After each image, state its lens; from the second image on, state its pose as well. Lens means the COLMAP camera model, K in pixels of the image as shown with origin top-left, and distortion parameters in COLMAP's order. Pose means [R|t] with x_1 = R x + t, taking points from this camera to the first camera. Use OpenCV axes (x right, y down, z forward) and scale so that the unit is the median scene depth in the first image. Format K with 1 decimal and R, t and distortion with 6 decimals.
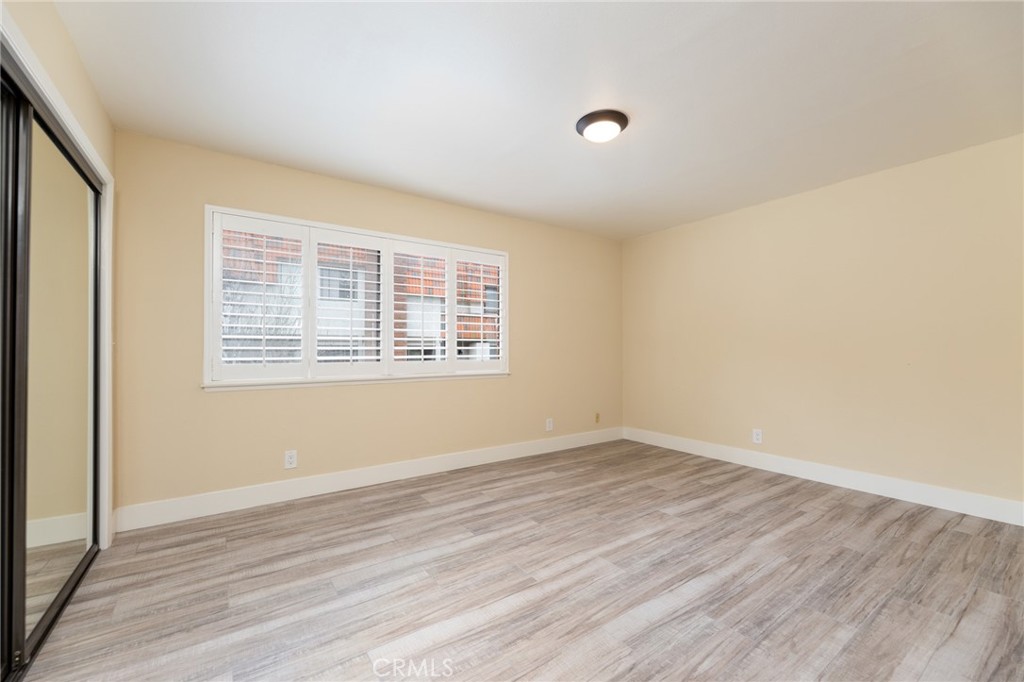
lens RADIAL K [[419.5, 0, 515.8], [0, 419.5, 333.1], [0, 0, 1]] dist [-0.001392, 0.000528]
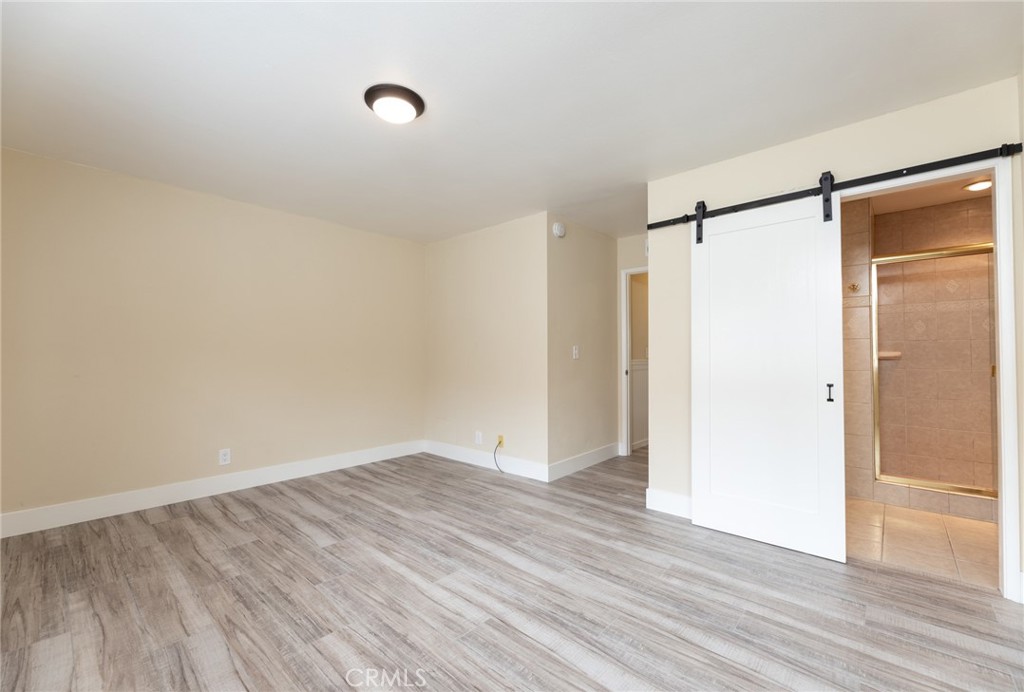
lens RADIAL K [[419.5, 0, 515.3], [0, 419.5, 341.2], [0, 0, 1]] dist [-0.001392, 0.000528]
pose [[-0.220561, 0.037087, 0.974668, -0.588139], [-0.034349, 0.998362, -0.045761, 0.025026], [-0.974768, -0.043572, -0.218925, 0.801094]]
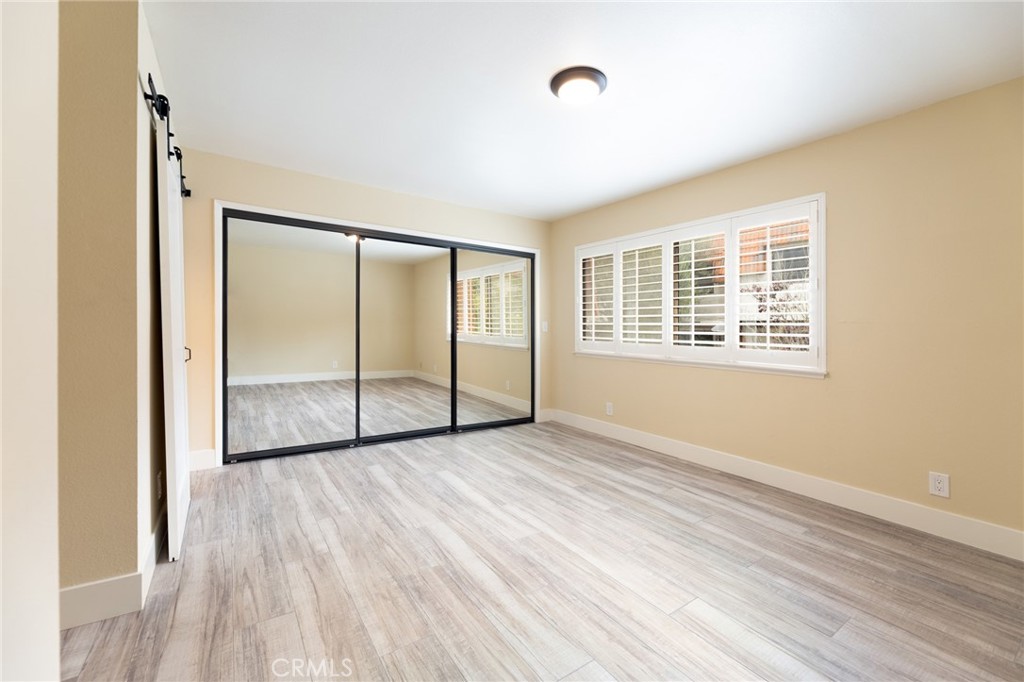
lens RADIAL K [[419.5, 0, 512.9], [0, 419.5, 333.0], [0, 0, 1]] dist [-0.001392, 0.000528]
pose [[-0.019667, 0.008561, -0.999770, 0.934726], [0.015718, 0.999842, 0.008252, 0.025044], [0.999683, -0.015552, -0.019799, 0.731703]]
